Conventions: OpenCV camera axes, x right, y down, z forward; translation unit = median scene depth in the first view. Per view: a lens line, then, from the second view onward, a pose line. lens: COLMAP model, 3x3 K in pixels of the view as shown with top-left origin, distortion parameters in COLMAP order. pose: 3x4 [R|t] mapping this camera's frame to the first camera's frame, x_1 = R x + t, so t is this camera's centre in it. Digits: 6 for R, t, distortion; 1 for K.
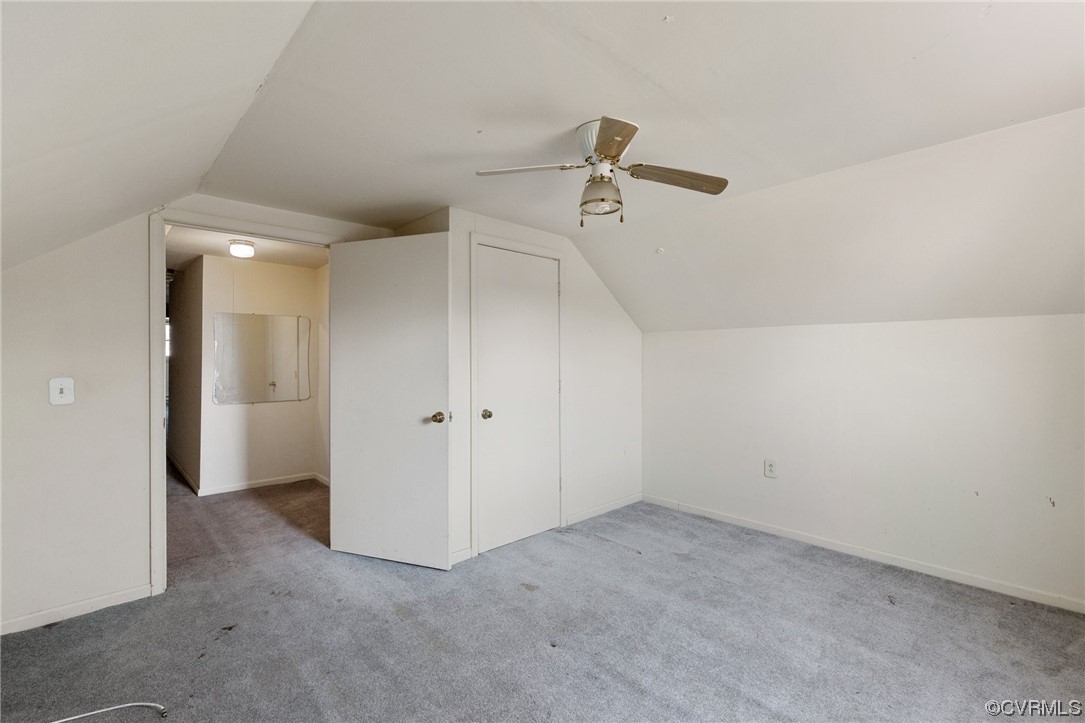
lens RADIAL K [[487.1, 0, 549.9], [0, 487.1, 362.3], [0, 0, 1]] dist [0.009155, -0.001480]
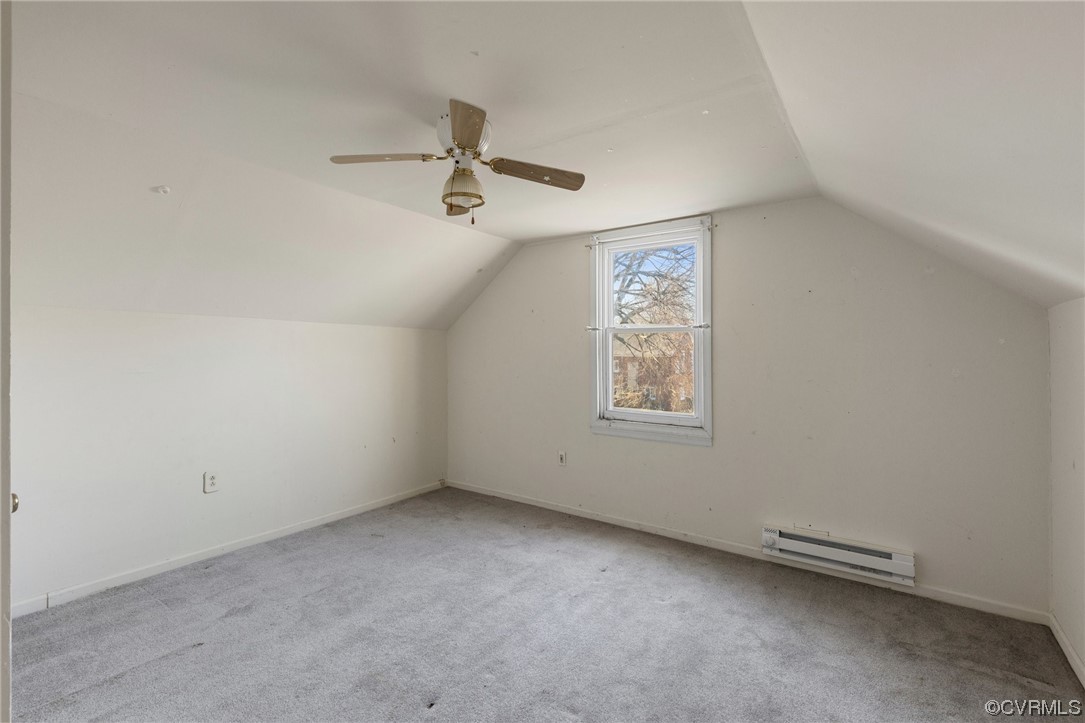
lens RADIAL K [[487.1, 0, 549.3], [0, 487.1, 357.0], [0, 0, 1]] dist [0.009155, -0.001480]
pose [[-0.211709, -0.005506, 0.977317, -0.619042], [-0.000944, 0.999985, 0.005429, -0.010137], [-0.977332, 0.000227, -0.211711, 0.721900]]
